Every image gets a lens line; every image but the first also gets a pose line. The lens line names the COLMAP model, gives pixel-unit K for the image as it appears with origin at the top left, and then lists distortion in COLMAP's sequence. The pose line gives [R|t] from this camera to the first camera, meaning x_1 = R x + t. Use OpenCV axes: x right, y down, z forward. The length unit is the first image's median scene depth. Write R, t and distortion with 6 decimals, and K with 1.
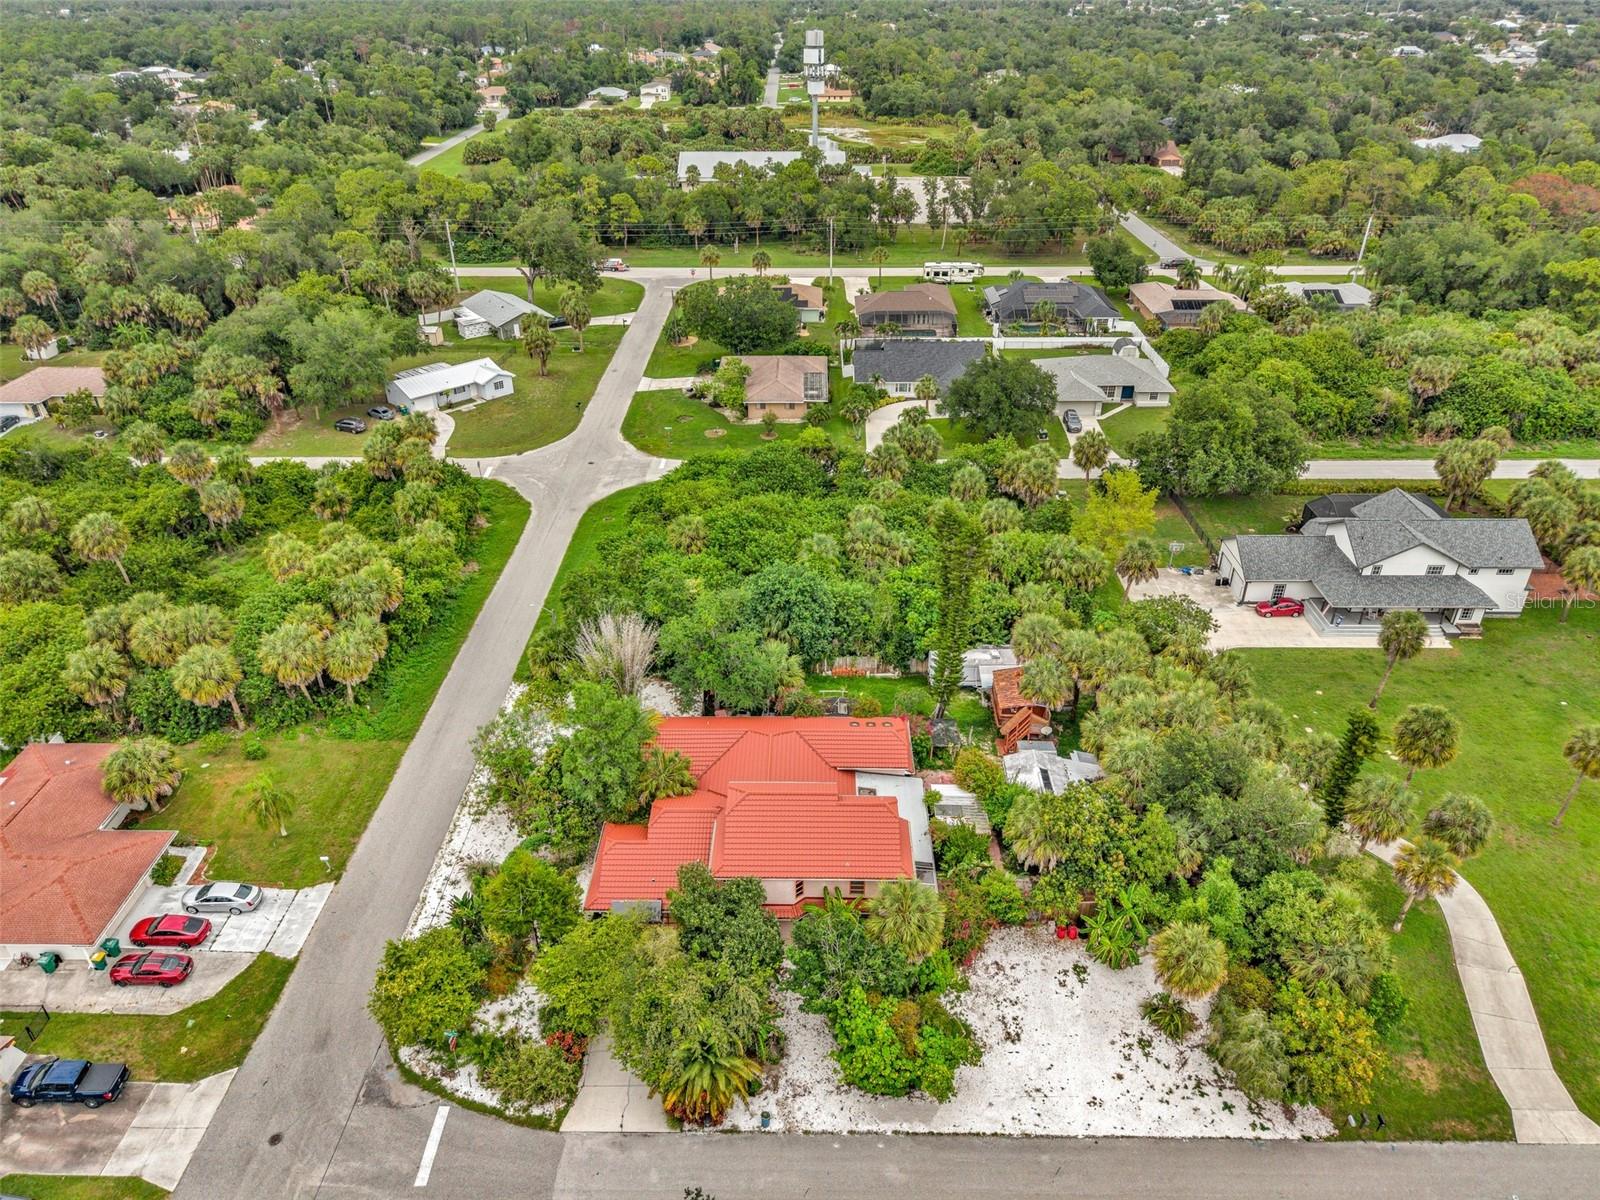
lens RADIAL K [[1068.5, 0, 799.0], [0, 1068.5, 604.0], [0, 0, 1]] dist [0.027056, -0.022505]
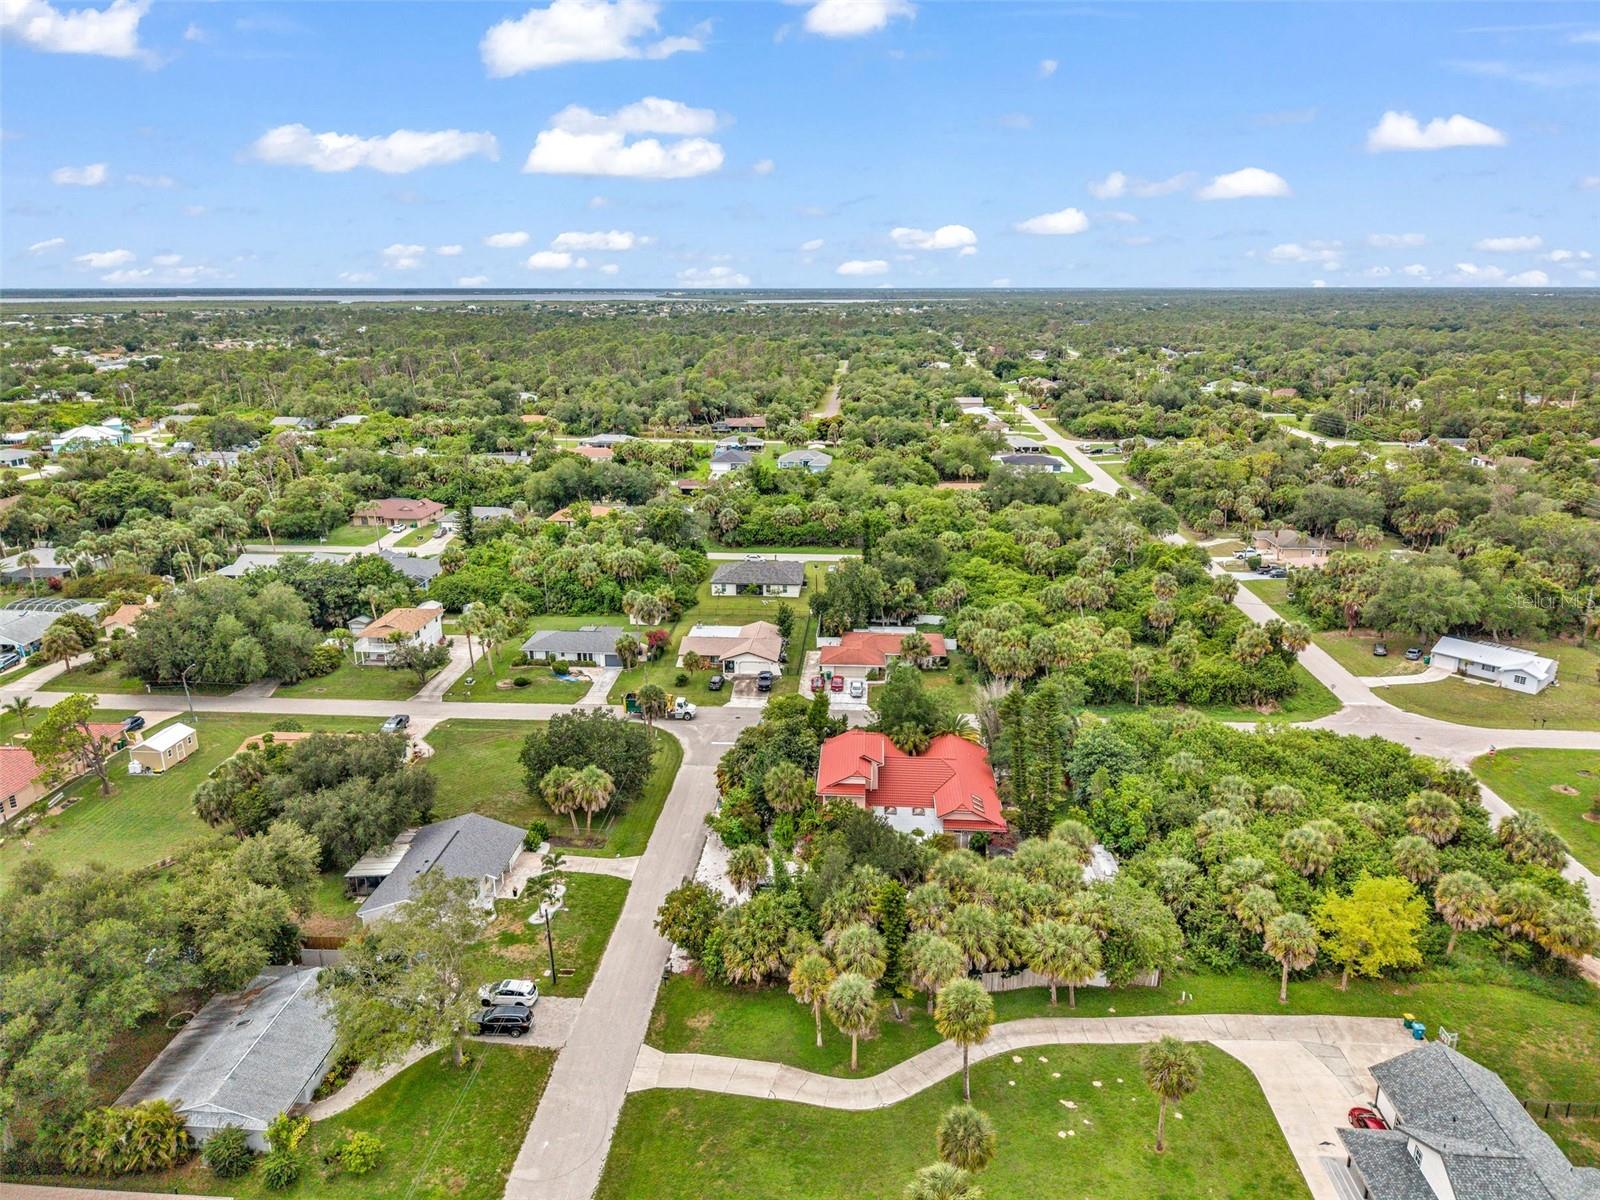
lens RADIAL K [[1067.1, 0, 800.0], [0, 1067.1, 600.0], [0, 0, 1]] dist [0.040204, -0.036667]
pose [[-0.049993, 0.286656, -0.956728, 1.742552], [-0.512499, 0.814829, 0.270920, -0.472643], [0.857231, 0.503866, 0.106175, 0.659349]]
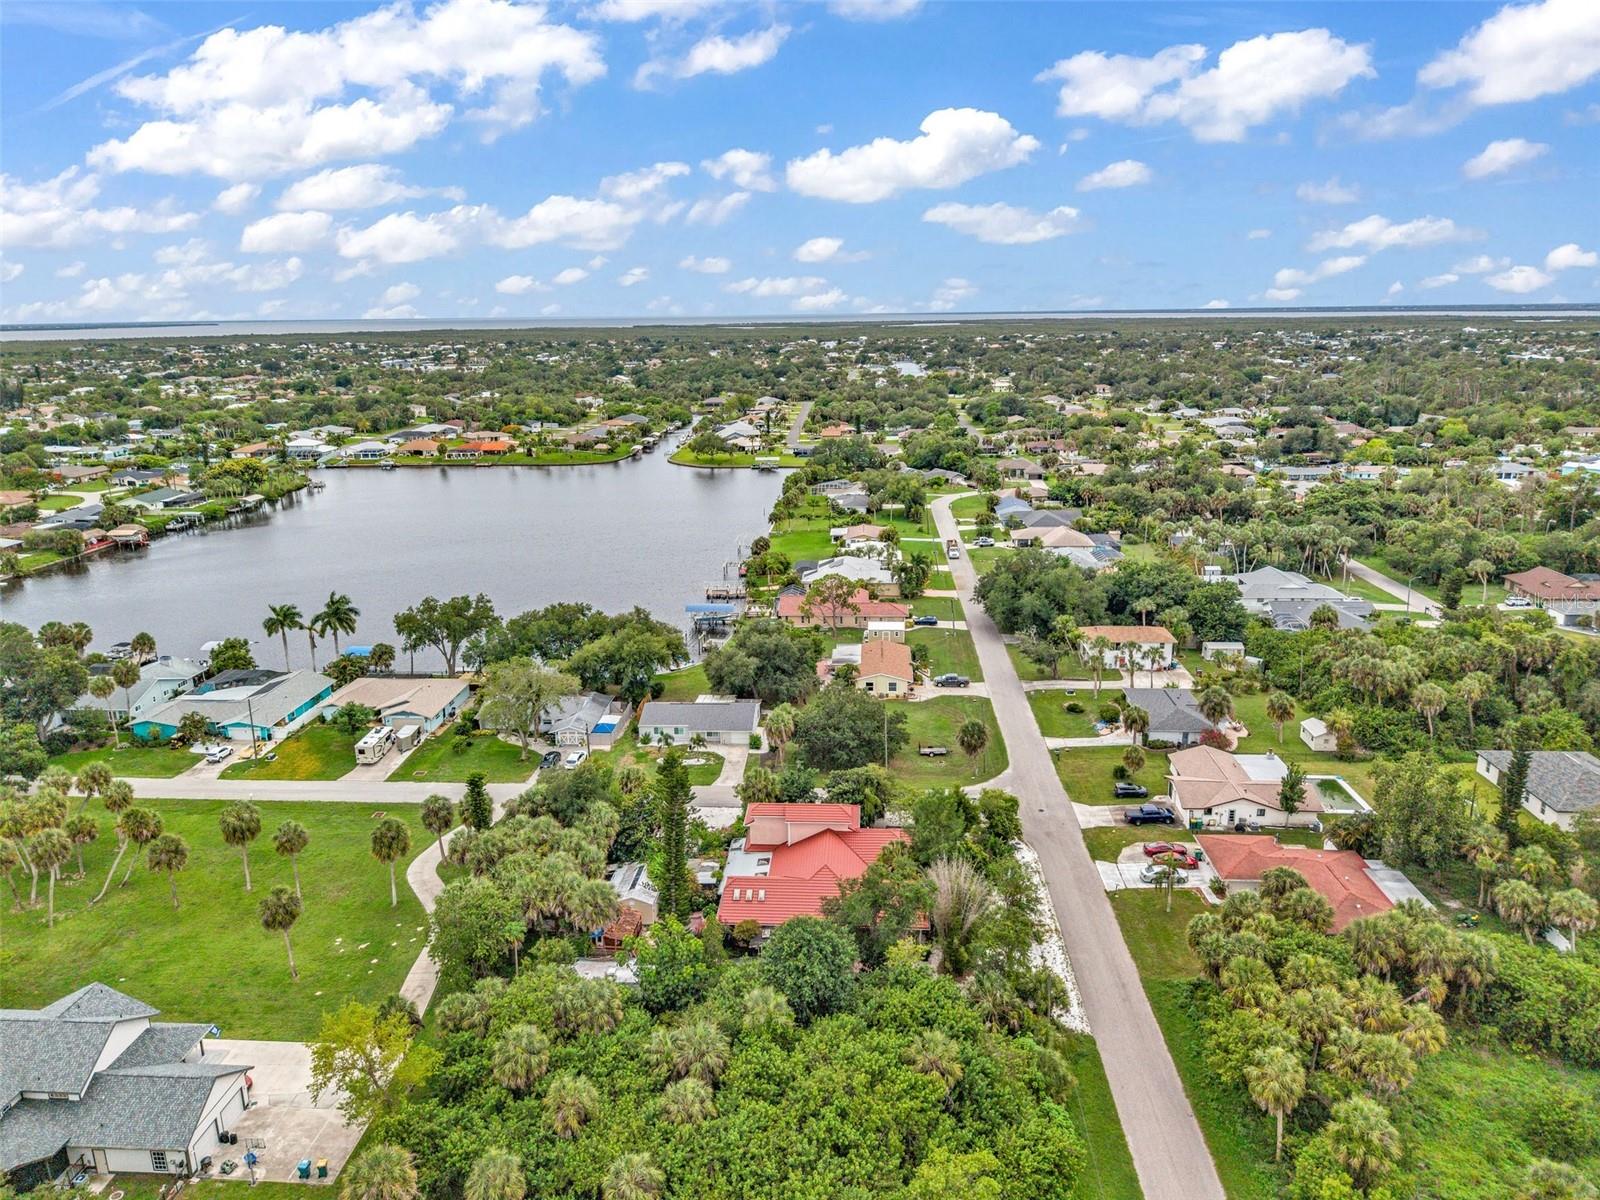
lens RADIAL K [[1066.0, 0, 797.1], [0, 1066.0, 589.2], [0, 0, 1]] dist [0.073529, -0.105098]
pose [[-0.998659, 0.005143, 0.051506, -0.077014], [0.040294, 0.701858, 0.711176, -1.392192], [-0.032493, 0.712298, -0.701125, 2.127481]]
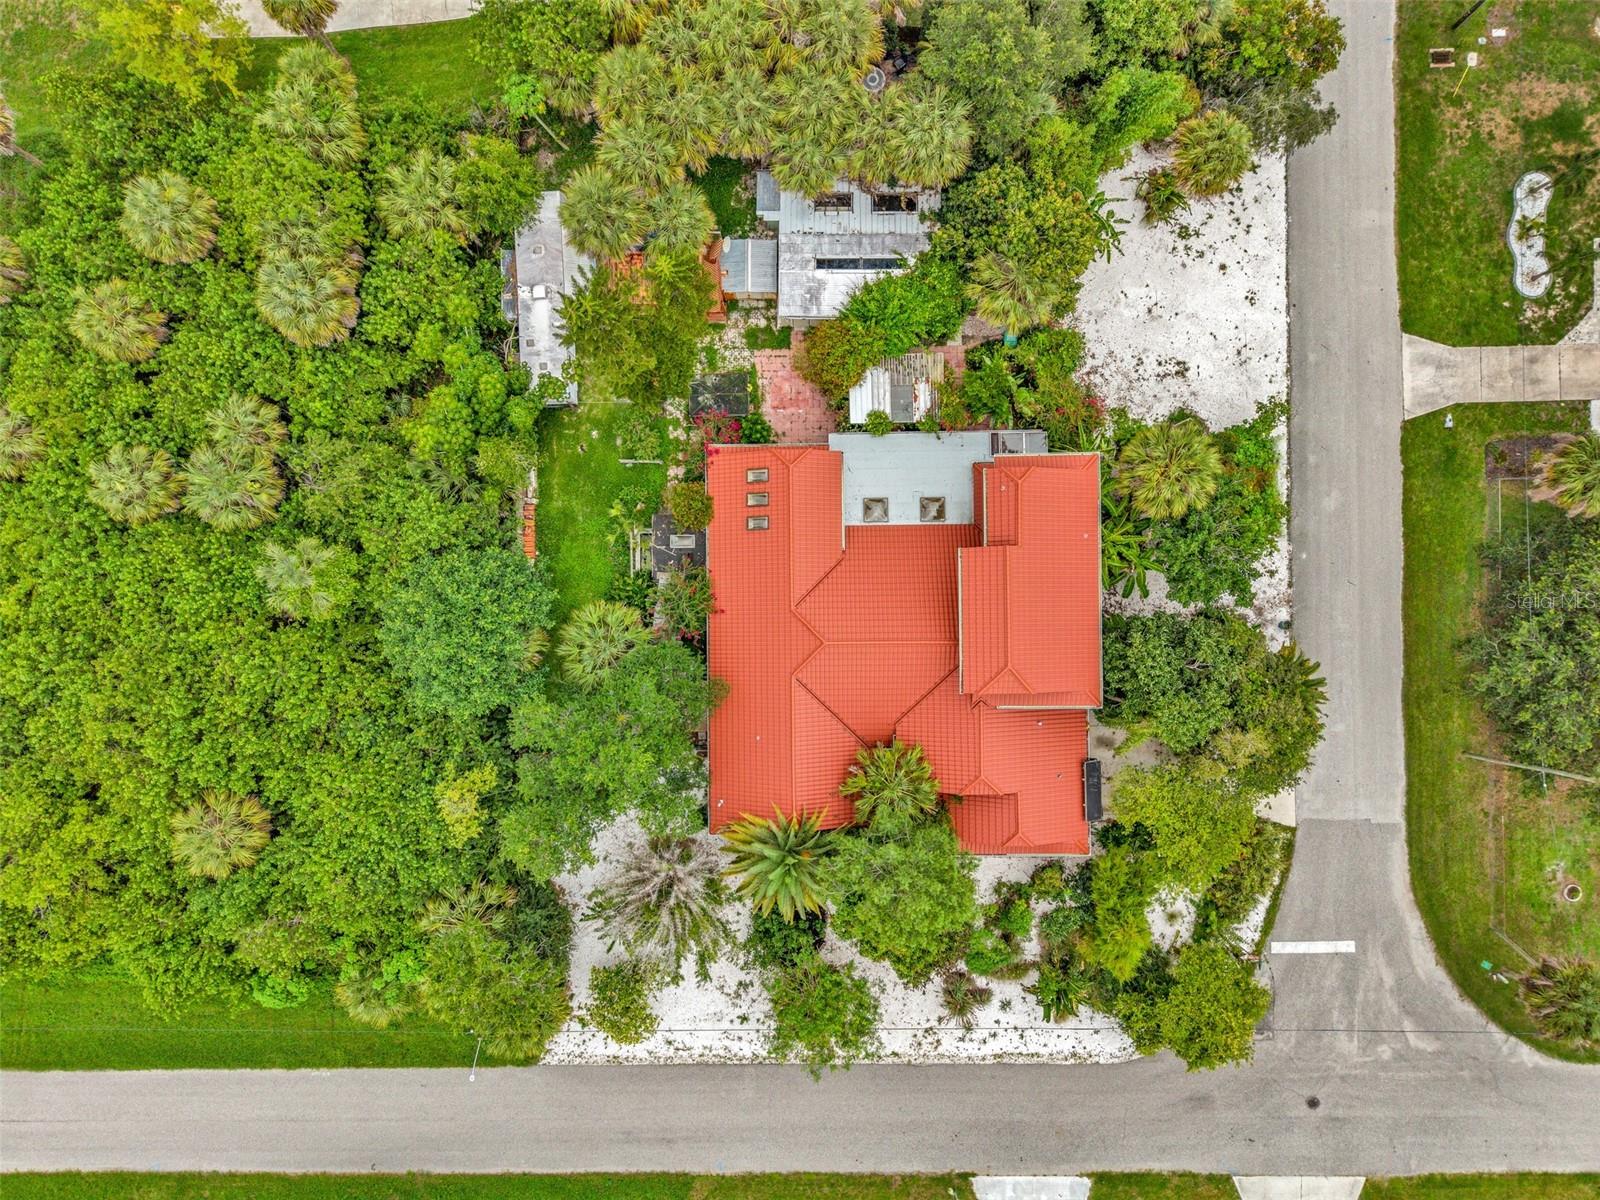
lens RADIAL K [[1068.5, 0, 799.0], [0, 1068.5, 604.0], [0, 0, 1]] dist [0.027056, -0.022505]
pose [[-0.025383, -0.999585, 0.013596, -0.012376], [0.526875, -0.001819, 0.849941, -0.582030], [-0.849564, 0.028738, 0.526703, 0.797383]]
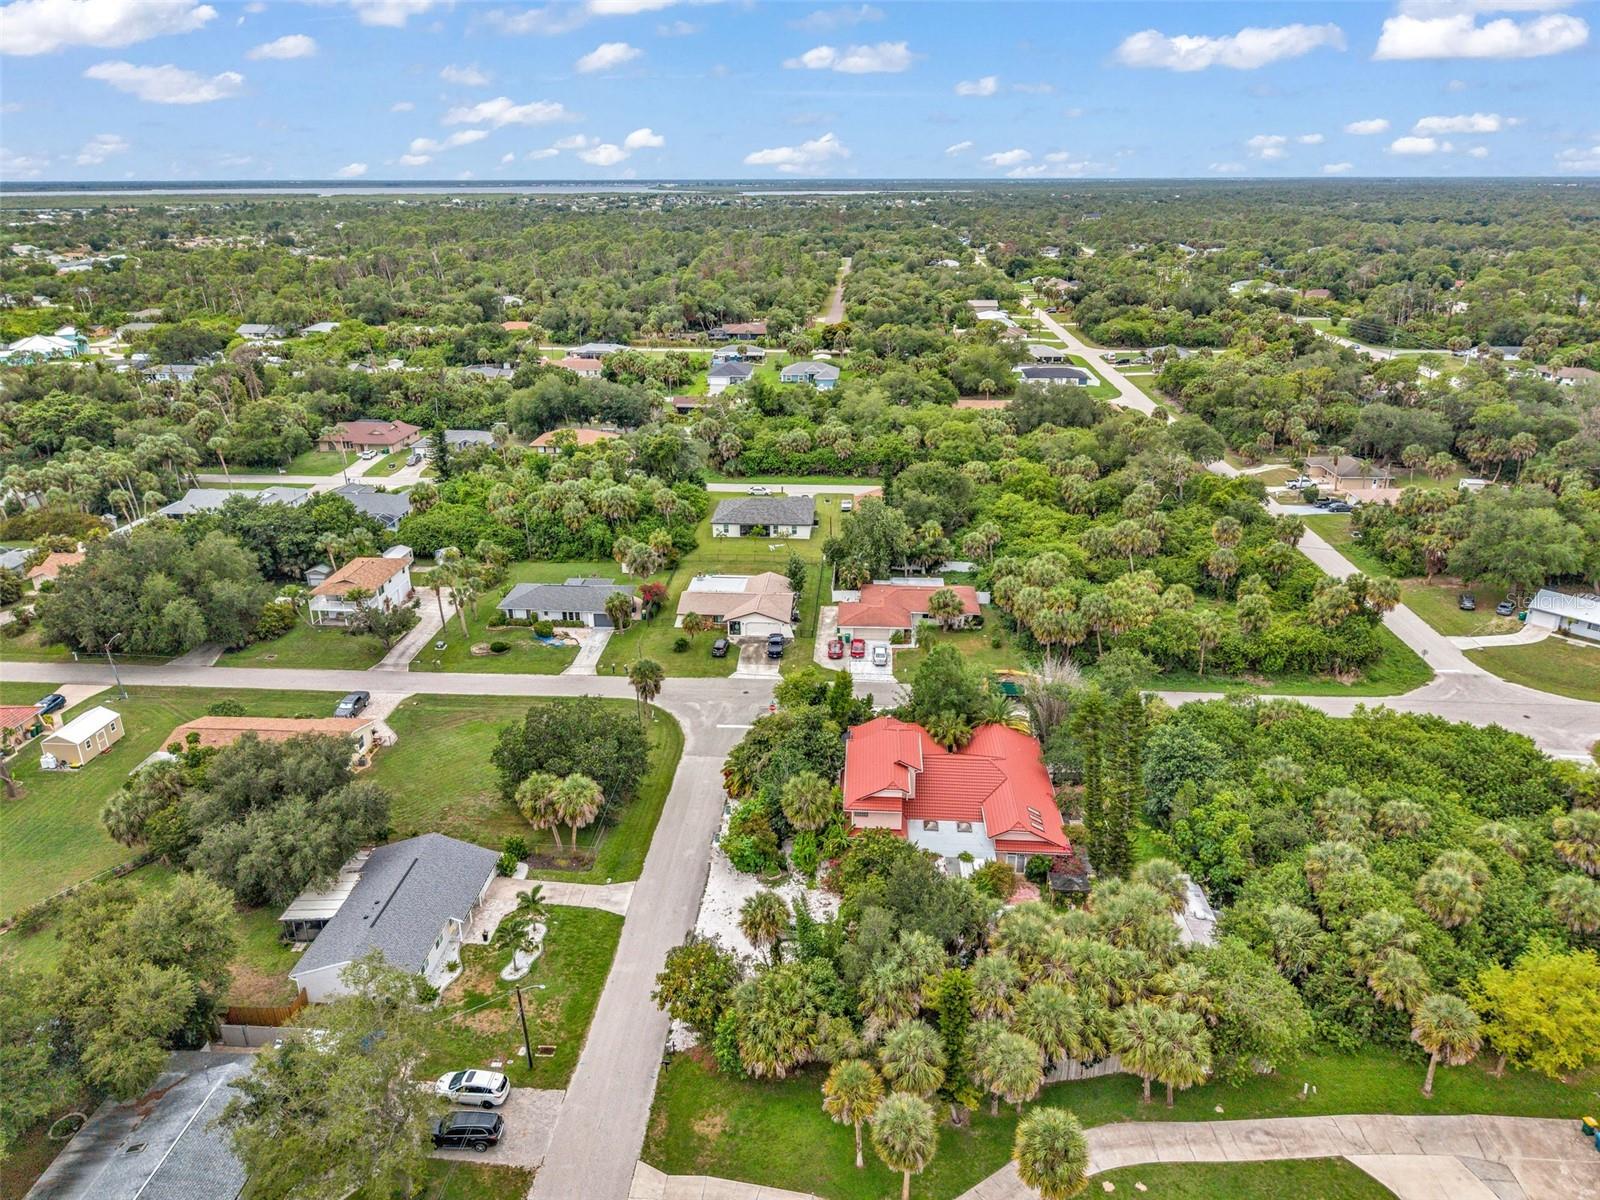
lens RADIAL K [[1068.5, 0, 799.0], [0, 1068.5, 604.0], [0, 0, 1]] dist [0.027056, -0.022505]
pose [[-0.048168, 0.375260, -0.925667, 1.404971], [-0.510909, 0.787077, 0.345662, -0.451091], [0.858284, 0.489582, 0.153812, 0.609848]]
